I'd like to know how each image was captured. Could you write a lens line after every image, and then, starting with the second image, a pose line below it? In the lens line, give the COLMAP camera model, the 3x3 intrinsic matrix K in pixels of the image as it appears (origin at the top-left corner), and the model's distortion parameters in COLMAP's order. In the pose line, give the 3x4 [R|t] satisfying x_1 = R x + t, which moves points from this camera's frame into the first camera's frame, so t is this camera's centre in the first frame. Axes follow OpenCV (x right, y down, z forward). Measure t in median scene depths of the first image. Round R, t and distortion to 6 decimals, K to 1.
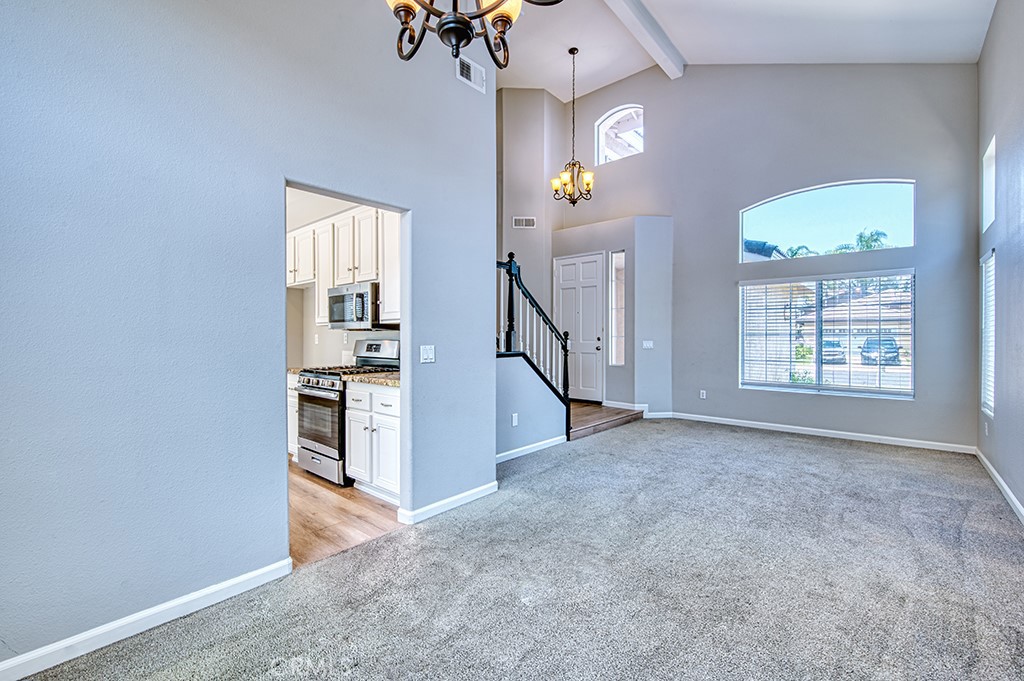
lens RADIAL K [[436.6, 0, 512.0], [0, 436.6, 340.5], [0, 0, 1]] dist [-0.000733, -0.000128]
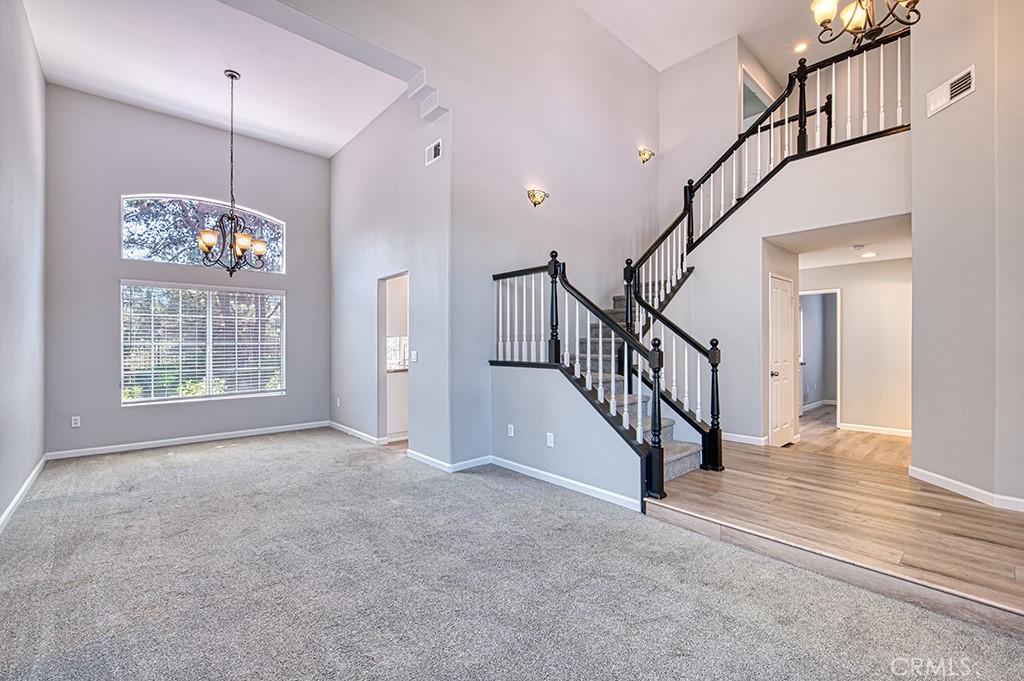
lens RADIAL K [[436.6, 0, 512.0], [0, 436.6, 340.5], [0, 0, 1]] dist [-0.000733, -0.000128]
pose [[-0.126613, 0.004976, -0.991940, 0.895244], [-0.005324, 0.999970, 0.005696, -0.024504], [0.991938, 0.006002, -0.126583, 1.037710]]
